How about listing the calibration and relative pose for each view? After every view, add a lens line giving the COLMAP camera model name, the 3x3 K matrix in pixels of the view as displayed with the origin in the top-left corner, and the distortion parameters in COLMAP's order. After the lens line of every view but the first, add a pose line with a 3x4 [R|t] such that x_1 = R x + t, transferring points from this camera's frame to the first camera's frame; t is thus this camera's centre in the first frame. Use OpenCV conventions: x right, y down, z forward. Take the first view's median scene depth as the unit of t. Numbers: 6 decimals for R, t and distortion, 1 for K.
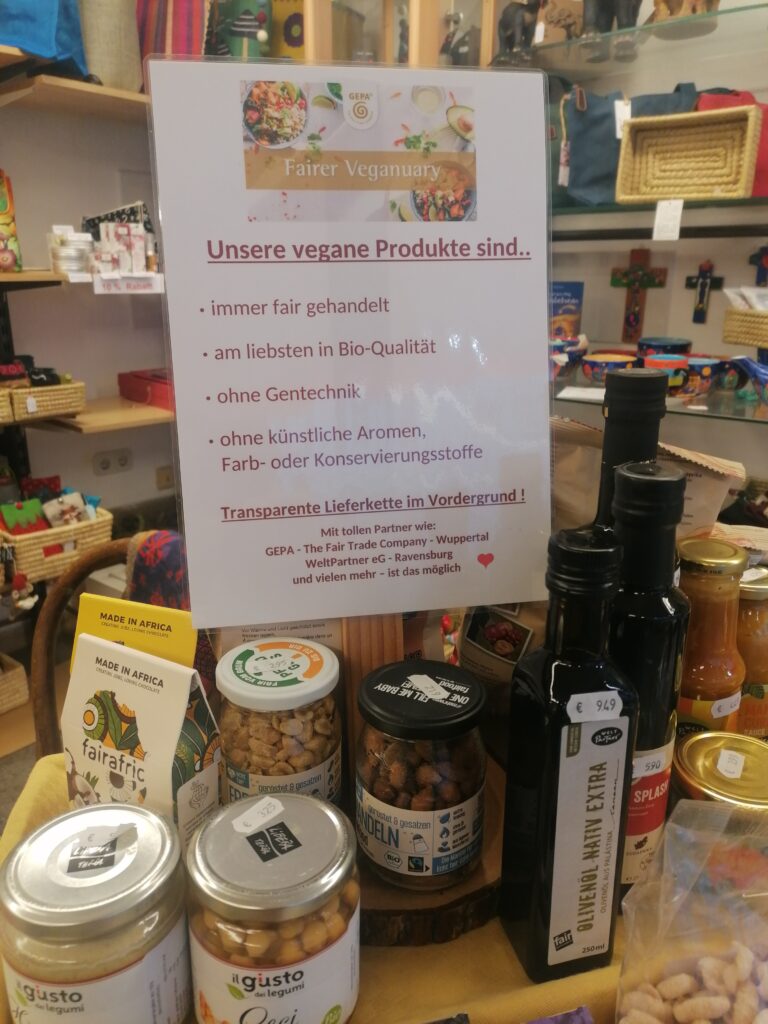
lens RADIAL K [[747.0, 0, 378.3], [0, 747.0, 491.7], [0, 0, 1]] dist [0.027381, -0.008958]
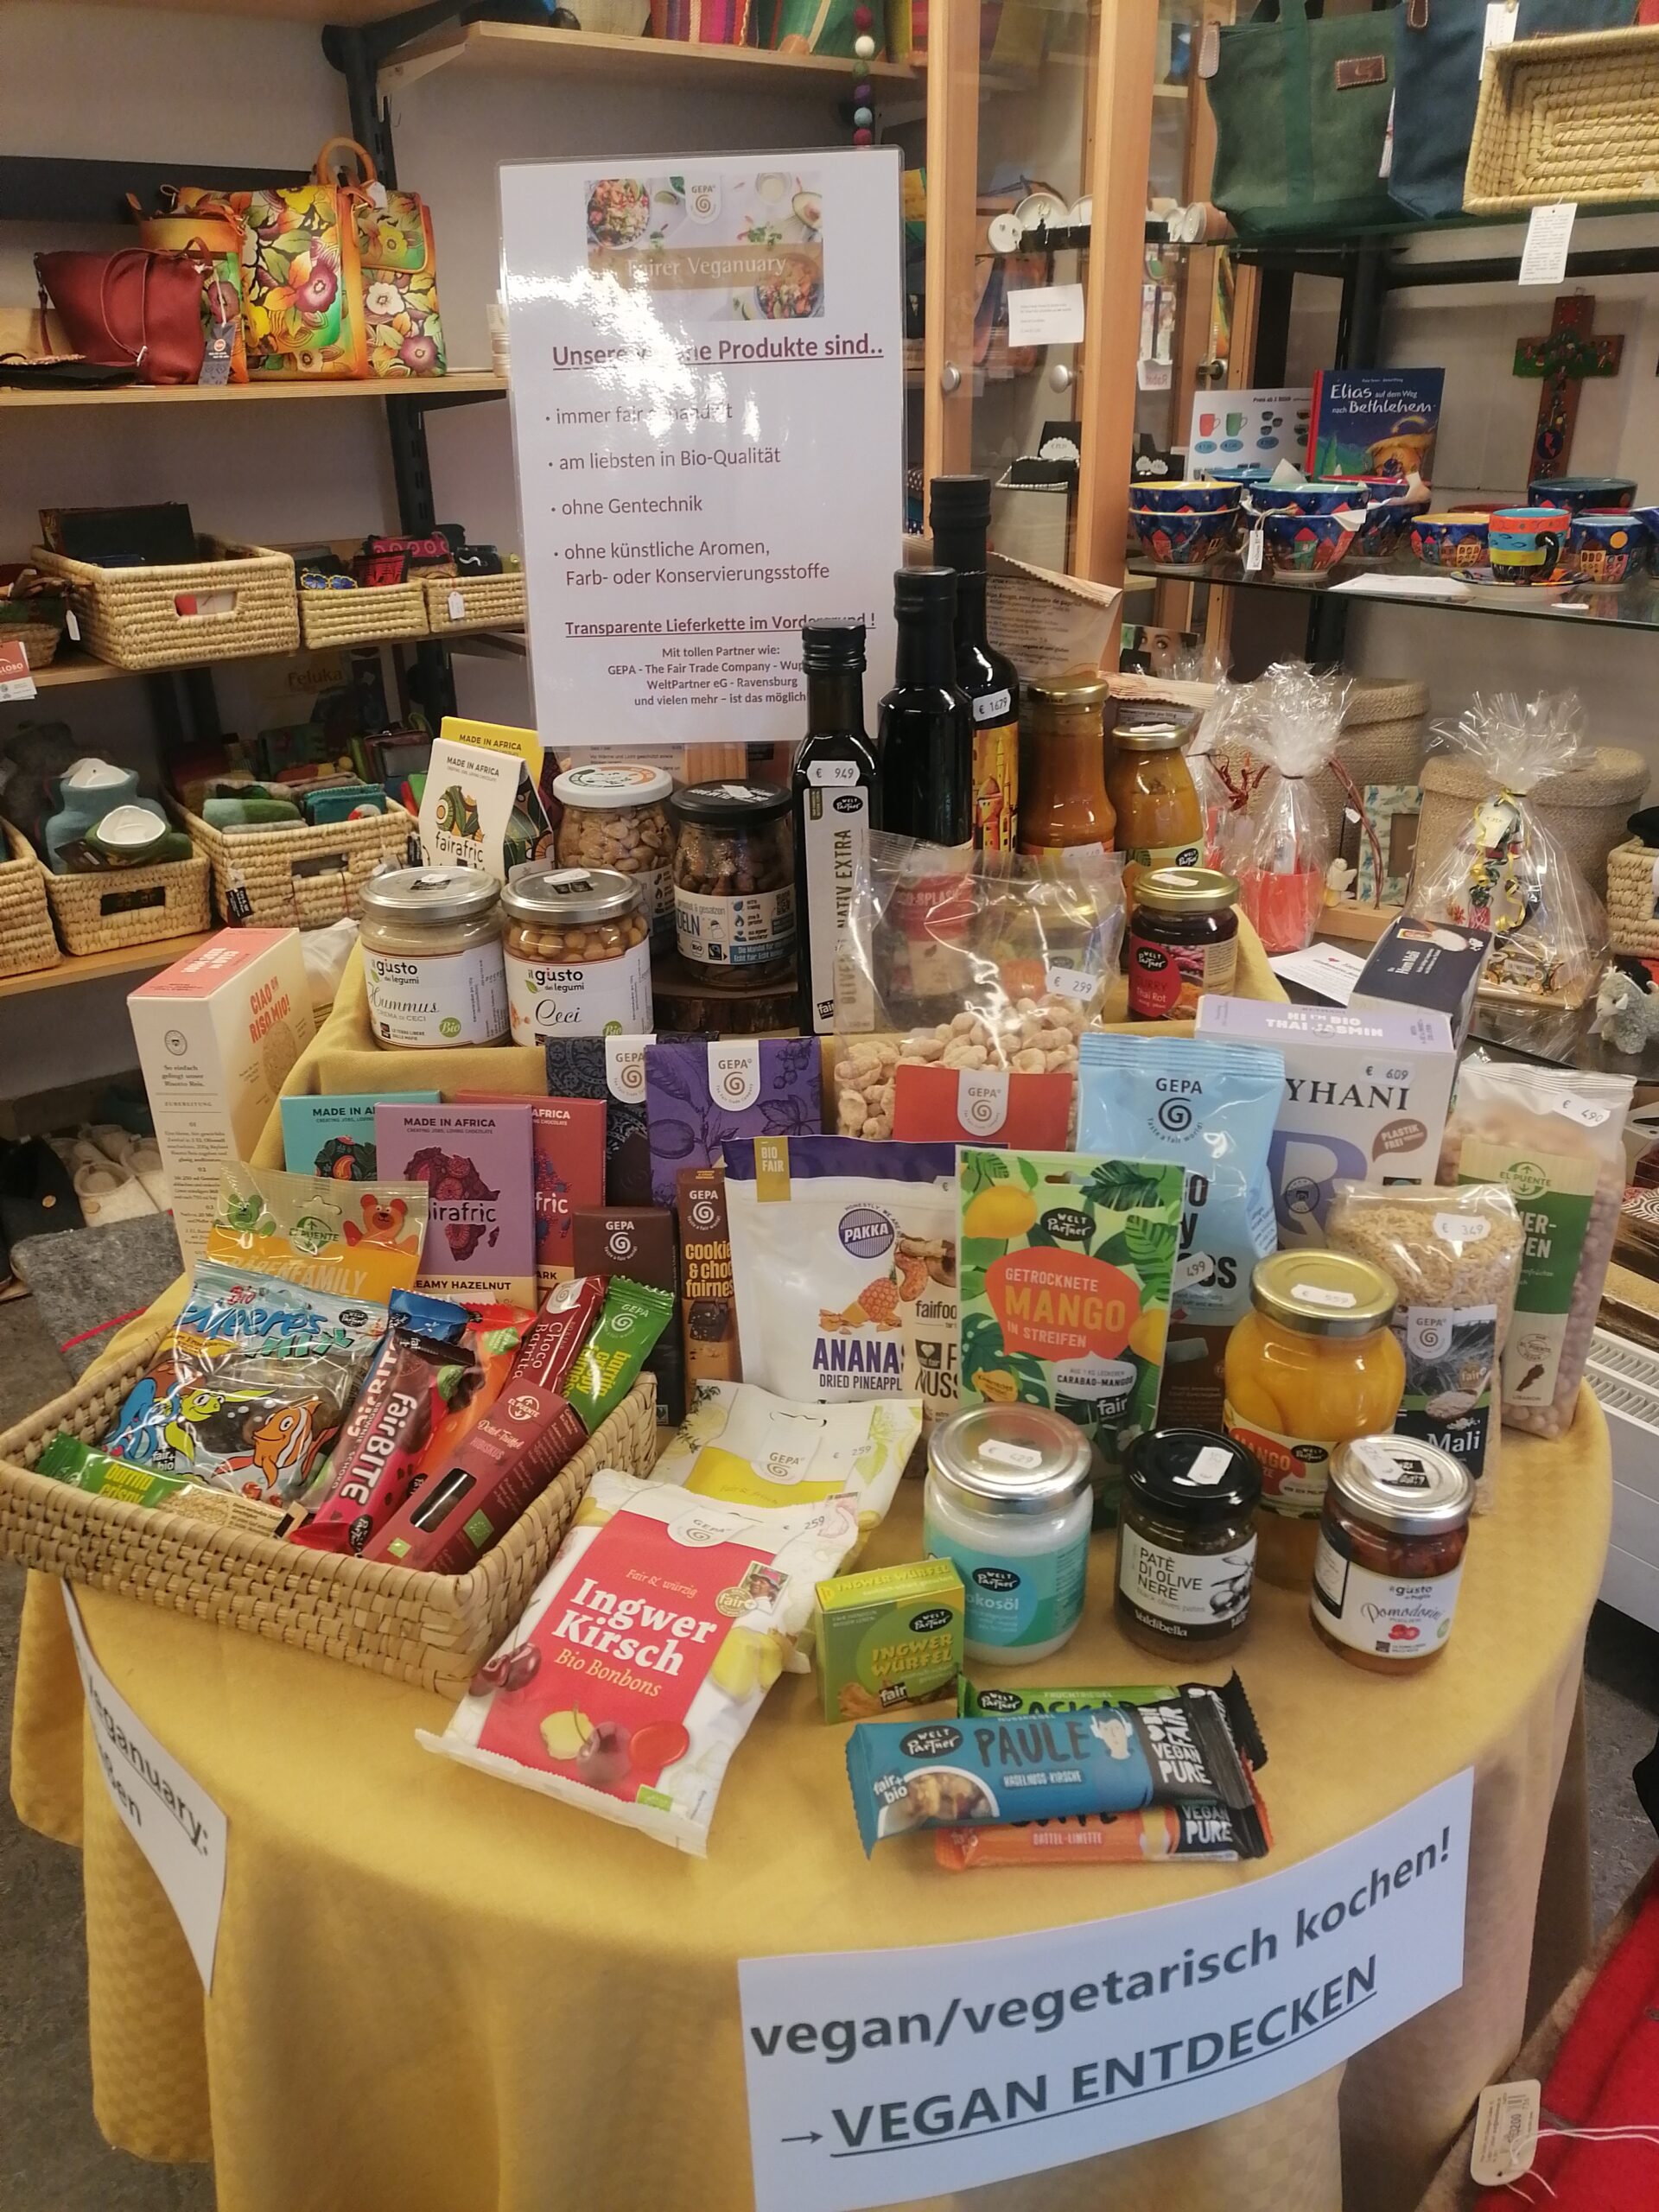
lens RADIAL K [[1613.7, 0, 817.2], [0, 1613.7, 1062.2], [0, 0, 1]] dist [0.027381, -0.008958]
pose [[0.972084, 0.071424, -0.223497, 0.640747], [-0.042829, 0.990553, 0.130274, 0.304379], [0.230690, -0.117065, 0.965960, -1.088911]]
